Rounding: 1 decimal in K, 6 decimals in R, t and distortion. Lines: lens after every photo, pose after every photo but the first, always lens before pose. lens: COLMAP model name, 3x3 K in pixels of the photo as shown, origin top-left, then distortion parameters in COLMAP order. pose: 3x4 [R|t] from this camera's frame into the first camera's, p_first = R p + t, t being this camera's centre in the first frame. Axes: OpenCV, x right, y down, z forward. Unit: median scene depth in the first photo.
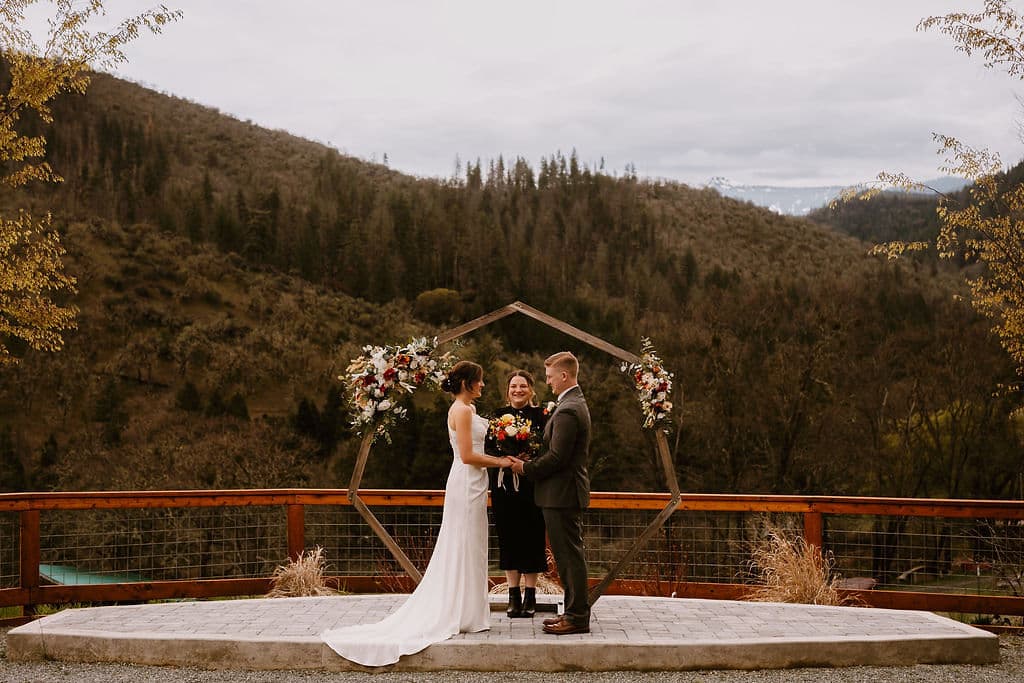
lens RADIAL K [[1758.7, 0, 512.0], [0, 1758.7, 341.5], [0, 0, 1]] dist [-0.011062, 0.076460]
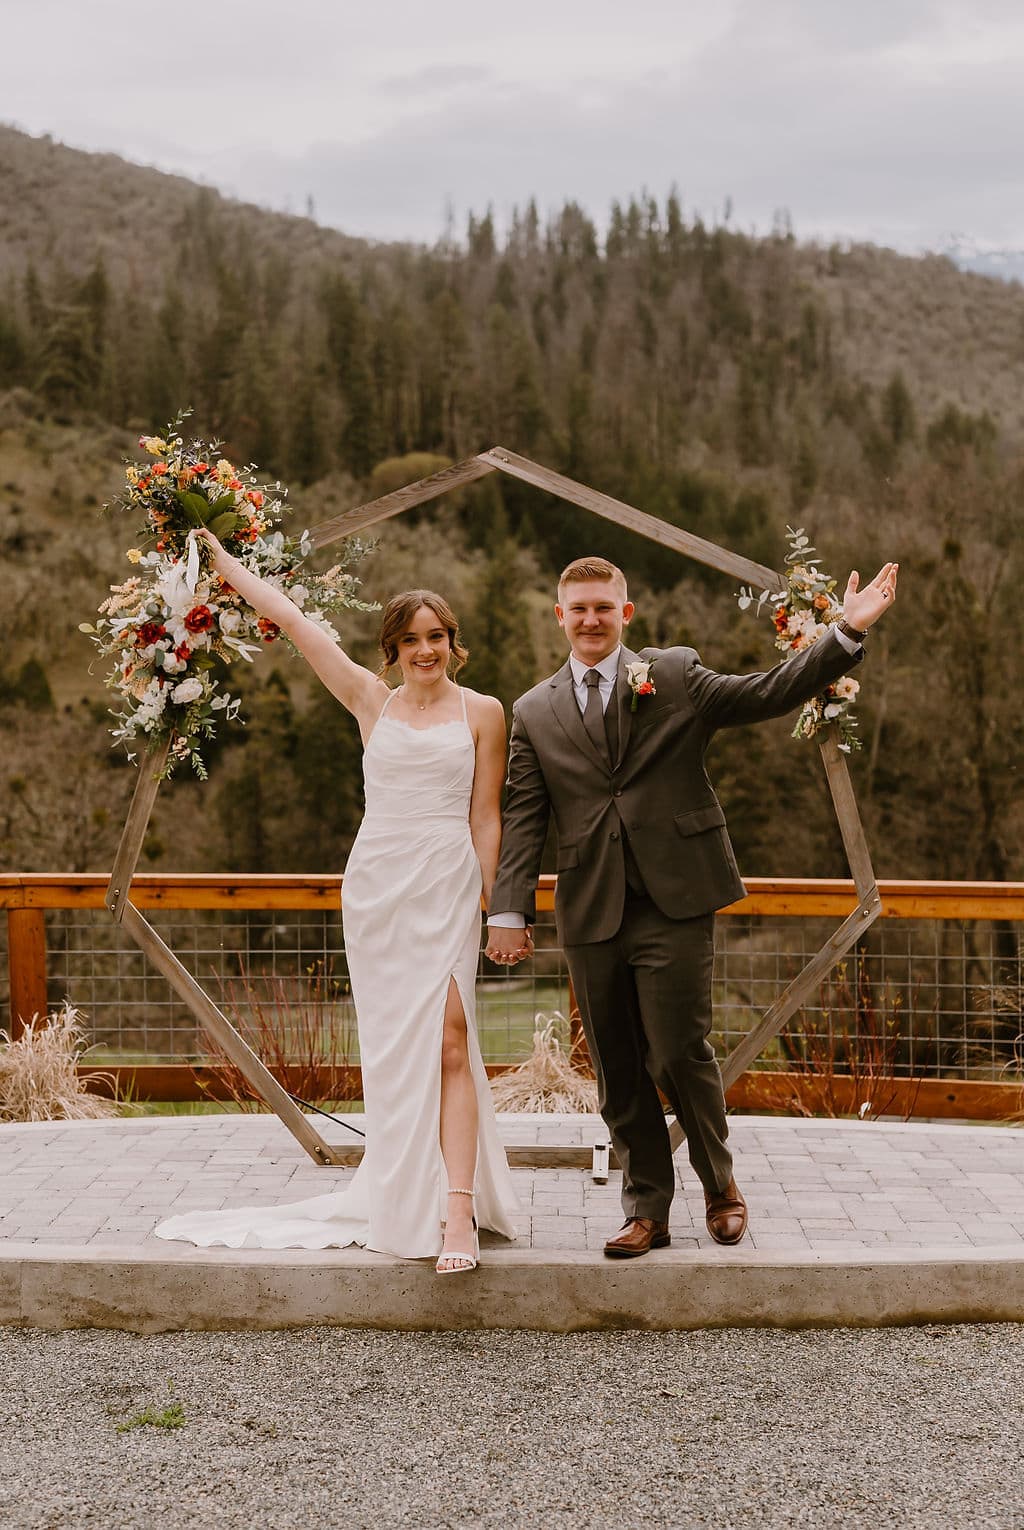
lens RADIAL K [[2627.7, 0, 511.8], [0, 2627.7, 688.4], [0, 0, 1]] dist [-0.011062, 0.076460]
pose [[0.998951, -0.007028, -0.045245, 0.022097], [0.009067, 0.998945, 0.045016, 0.004506], [0.044881, -0.045379, 0.997961, 0.222521]]
